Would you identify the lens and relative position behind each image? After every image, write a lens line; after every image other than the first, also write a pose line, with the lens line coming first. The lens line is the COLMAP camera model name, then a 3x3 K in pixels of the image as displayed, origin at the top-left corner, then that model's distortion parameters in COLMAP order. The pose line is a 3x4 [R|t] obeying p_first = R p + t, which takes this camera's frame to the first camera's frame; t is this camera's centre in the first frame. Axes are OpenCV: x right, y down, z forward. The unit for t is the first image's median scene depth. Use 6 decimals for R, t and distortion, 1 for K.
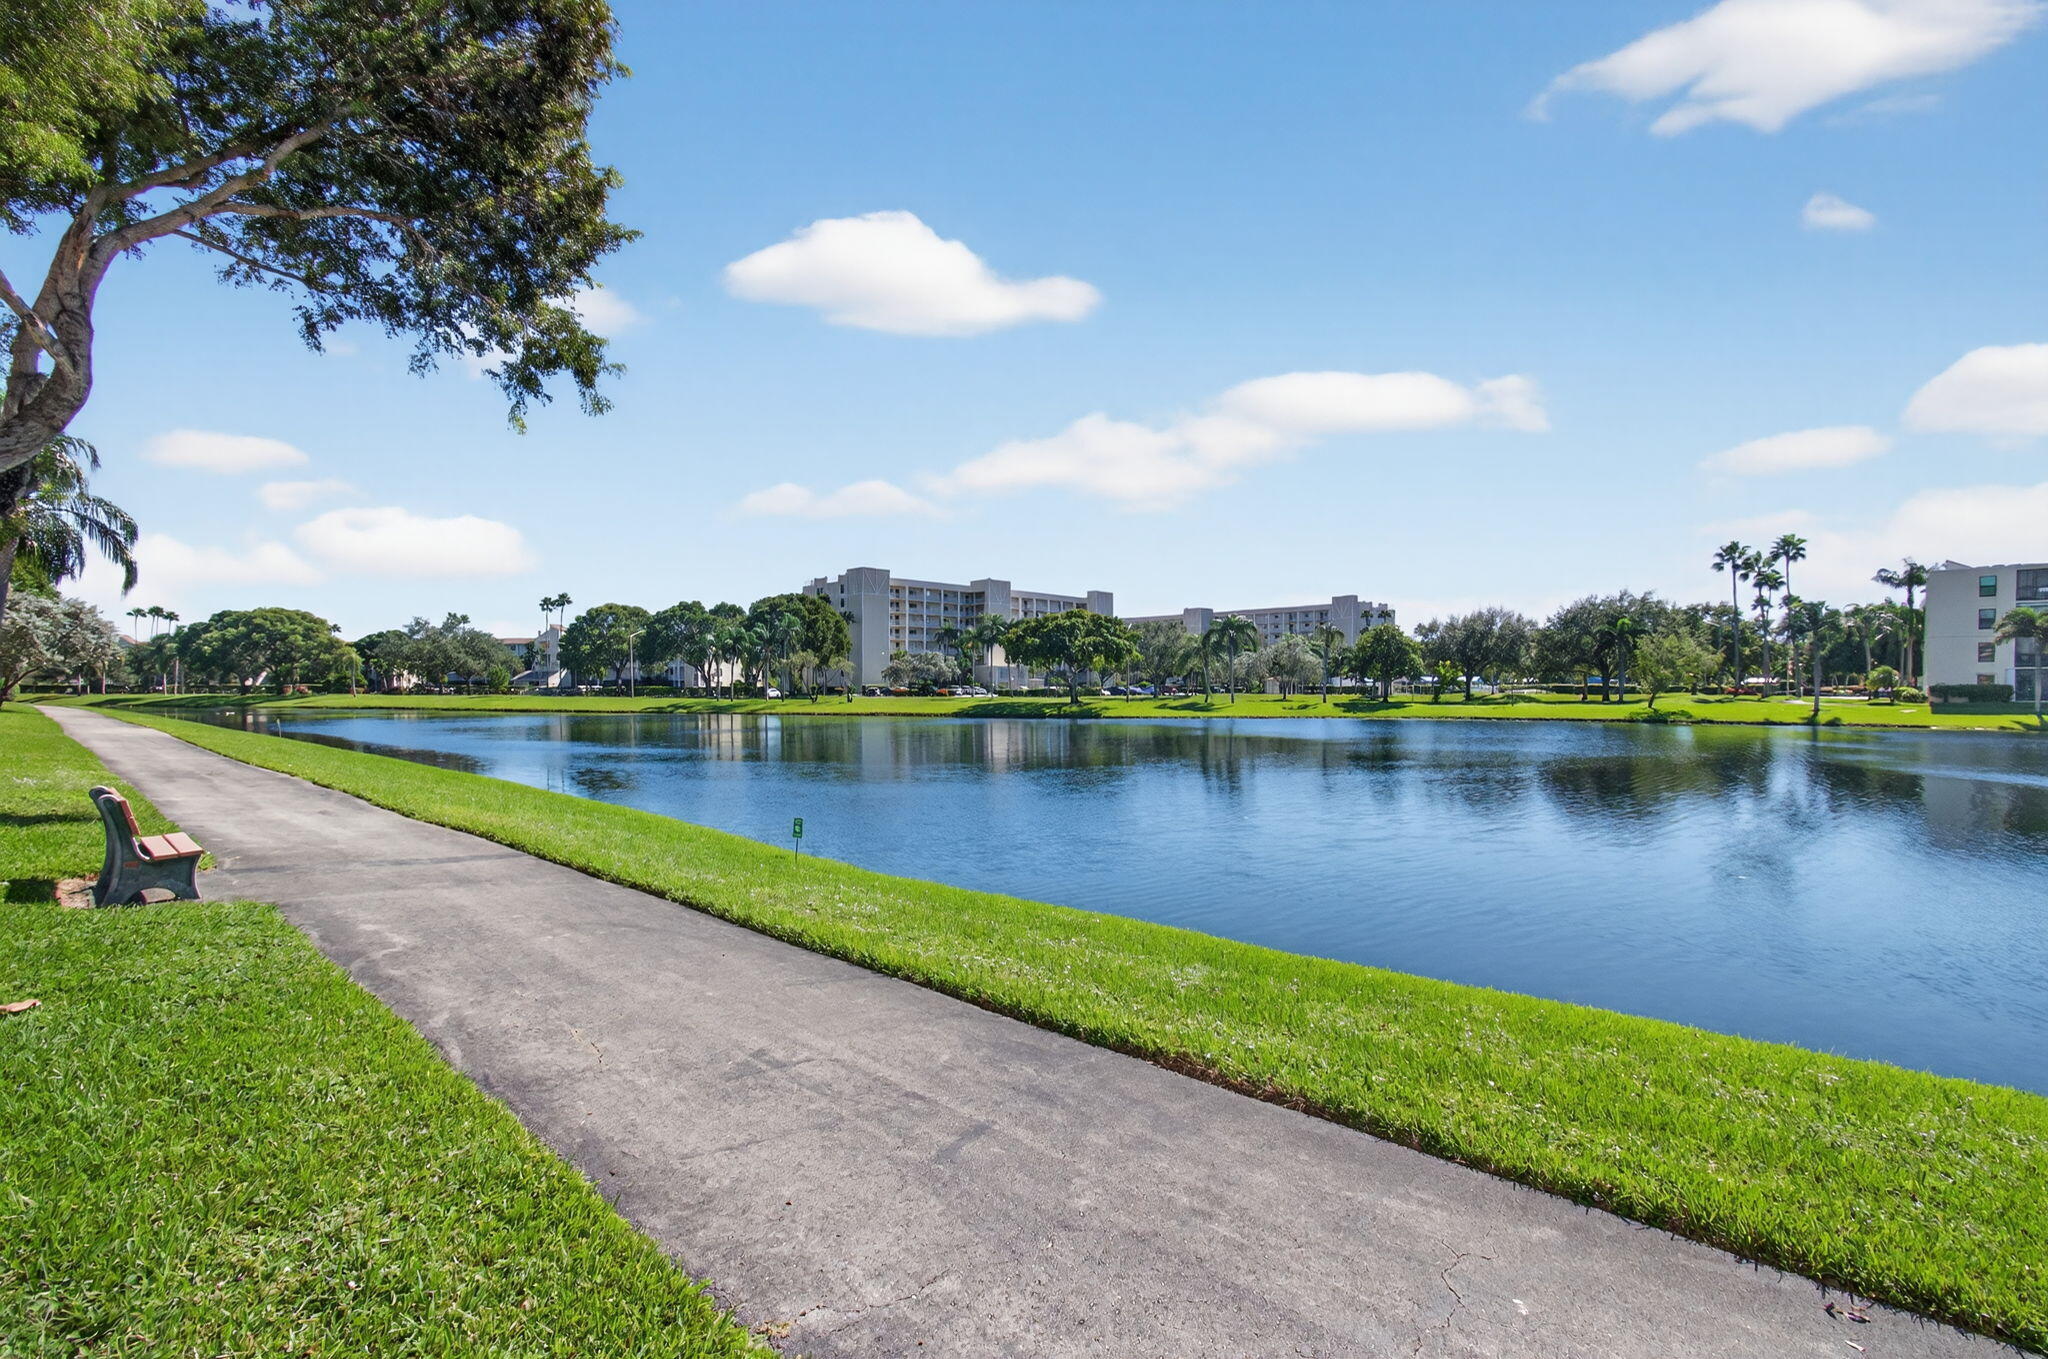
lens RADIAL K [[920.9, 0, 1013.7], [0, 920.9, 706.3], [0, 0, 1]] dist [0.001898, 0.001229]
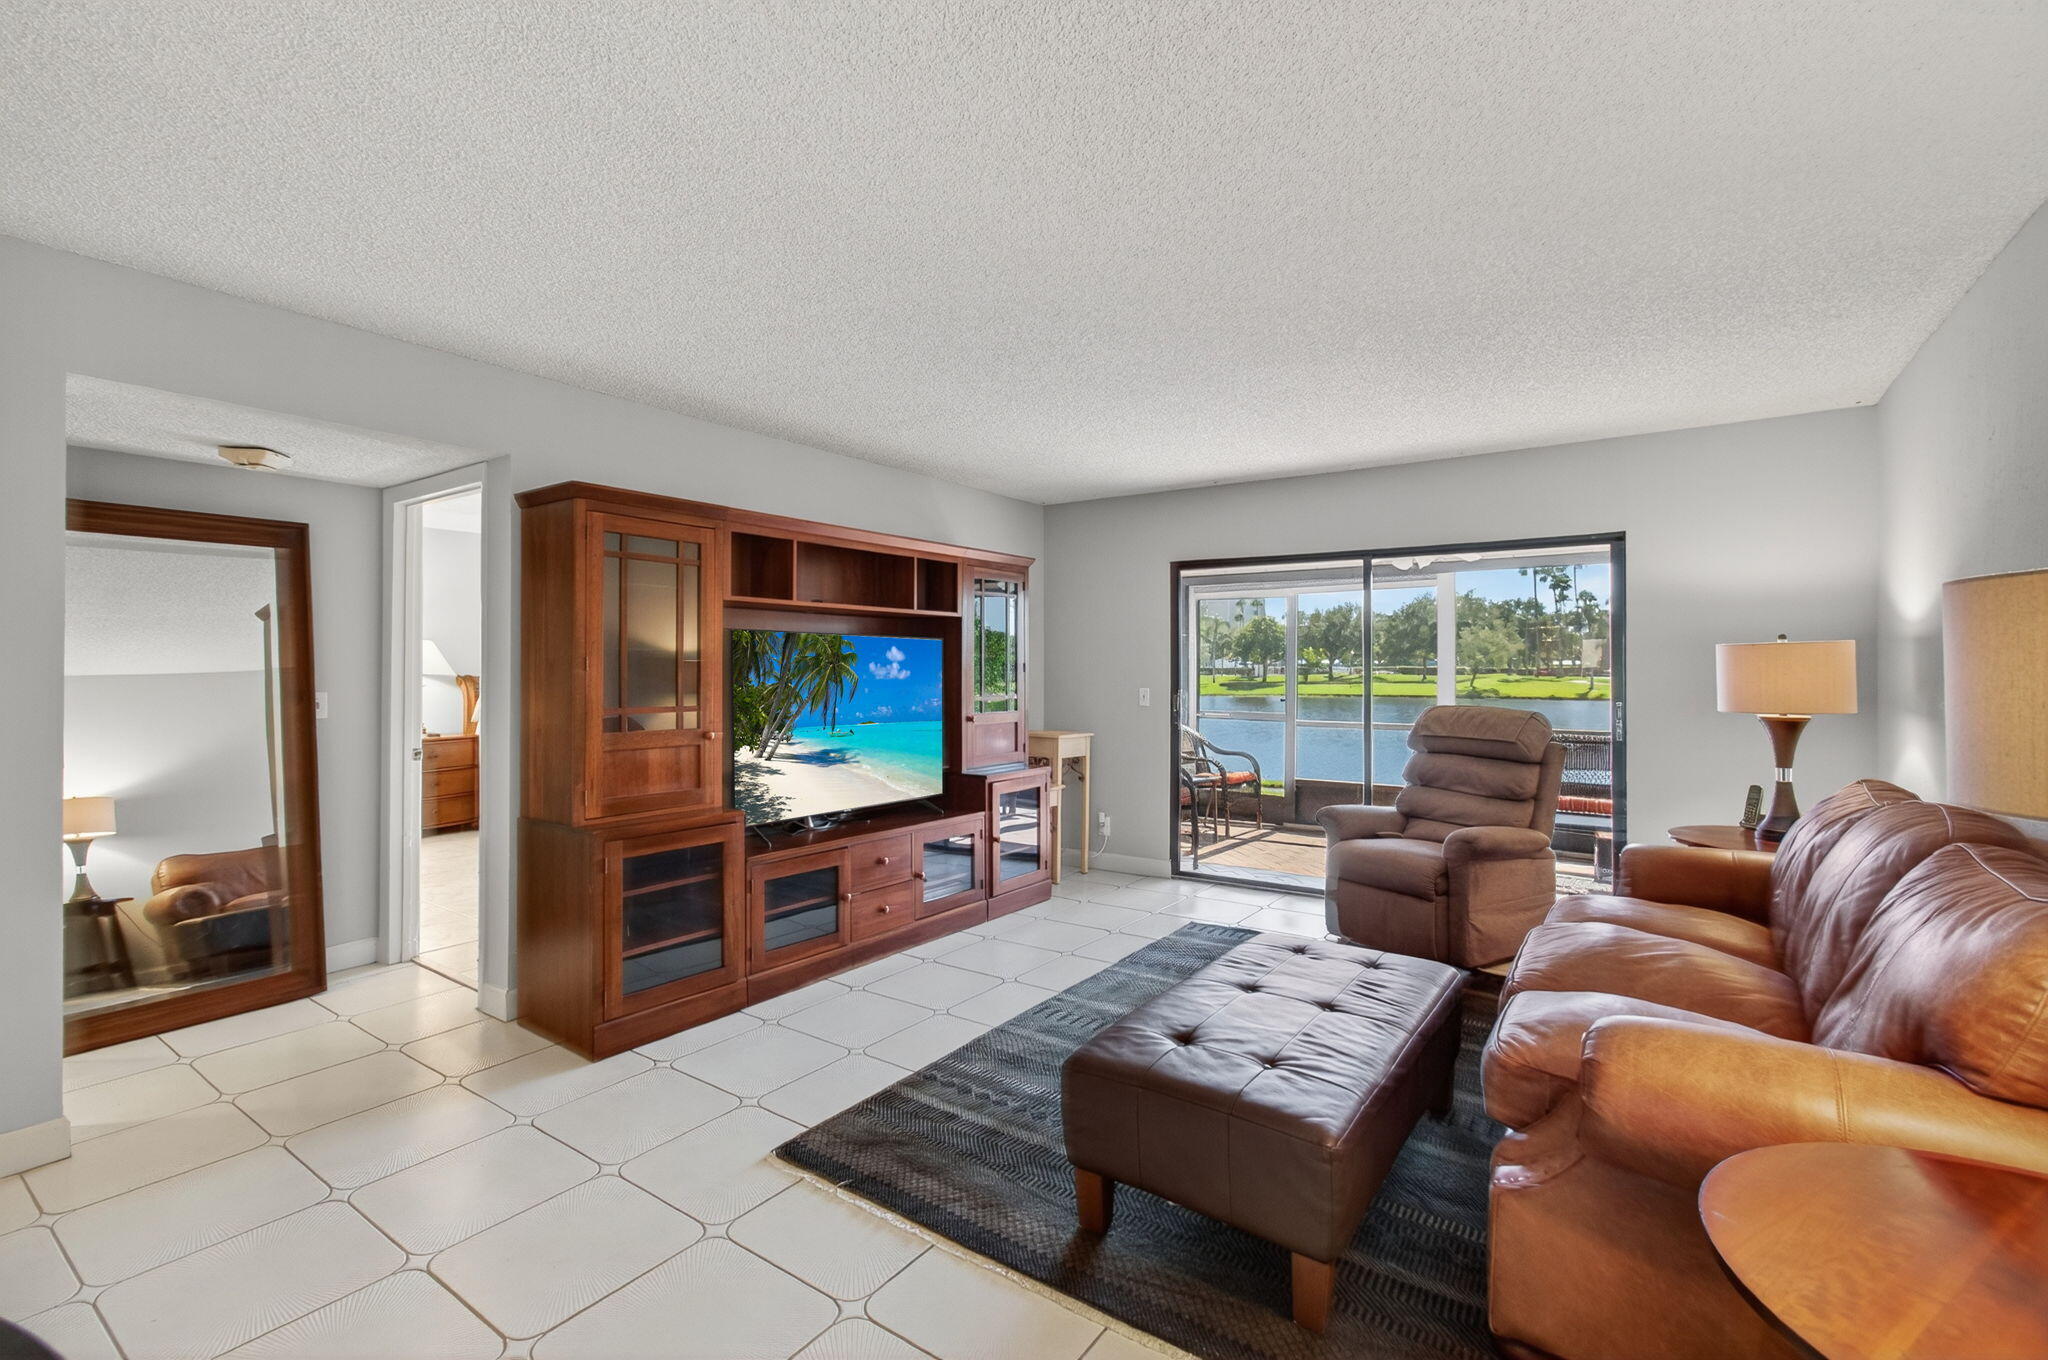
lens RADIAL K [[920.9, 0, 1030.2], [0, 920.9, 661.1], [0, 0, 1]] dist [0.001898, 0.001229]
pose [[0.990550, 0.004148, 0.137092, -0.370323], [-0.000394, 0.999625, -0.027397, 0.012906], [-0.137154, 0.027084, 0.990179, -0.872880]]
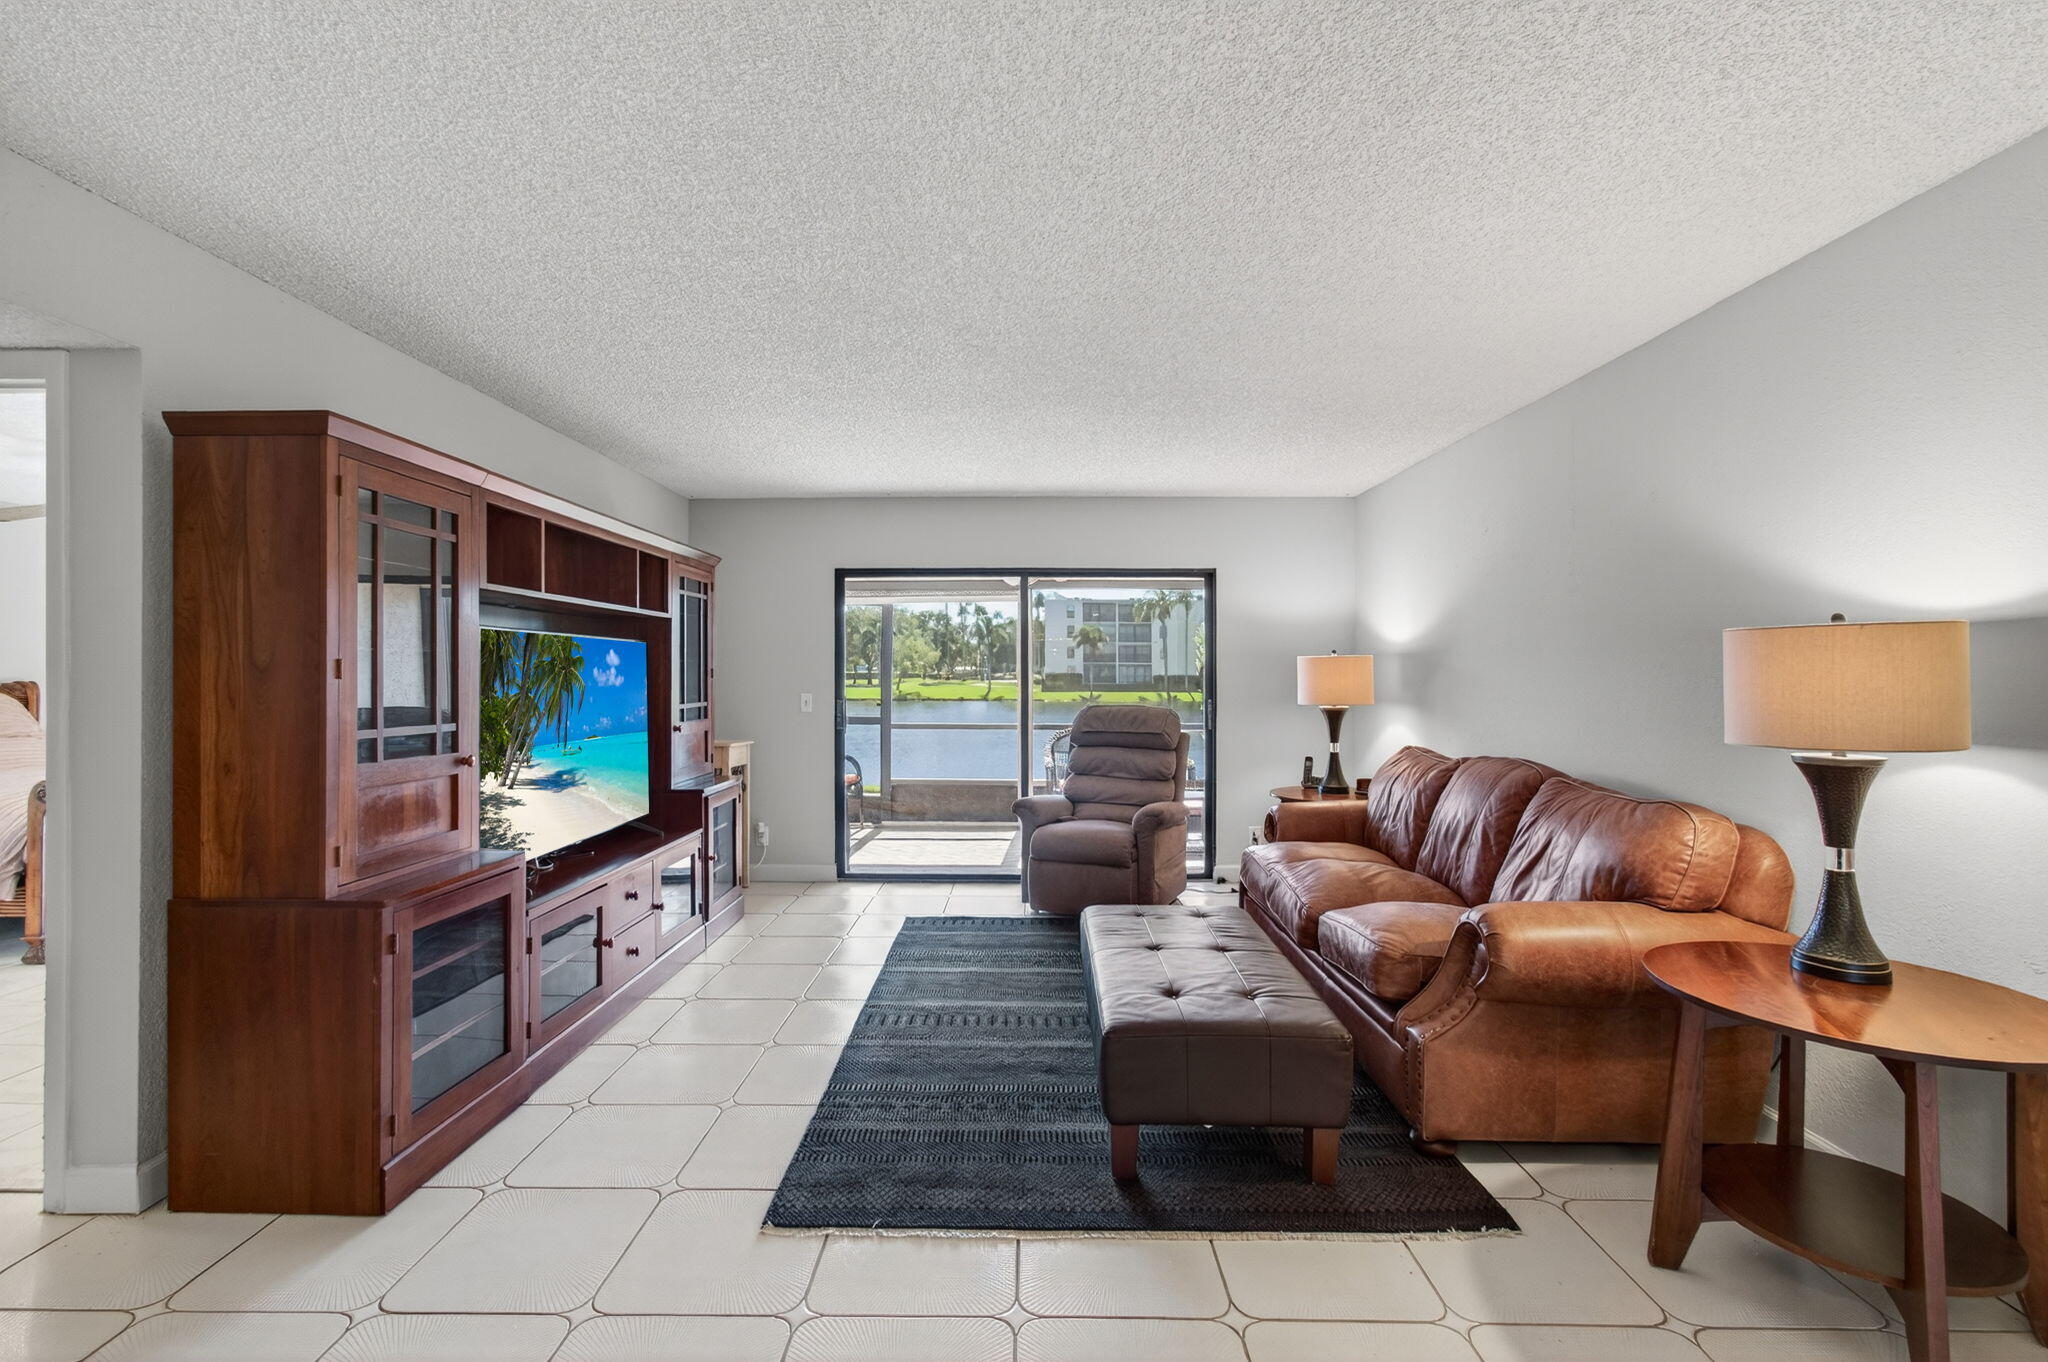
lens RADIAL K [[920.9, 0, 1020.9], [0, 920.9, 664.7], [0, 0, 1]] dist [0.001898, 0.001229]
pose [[0.735198, 0.009811, 0.677782, -0.630882], [0.009996, 0.999630, -0.025313, 0.010672], [-0.677779, 0.025385, 0.734827, -0.774255]]
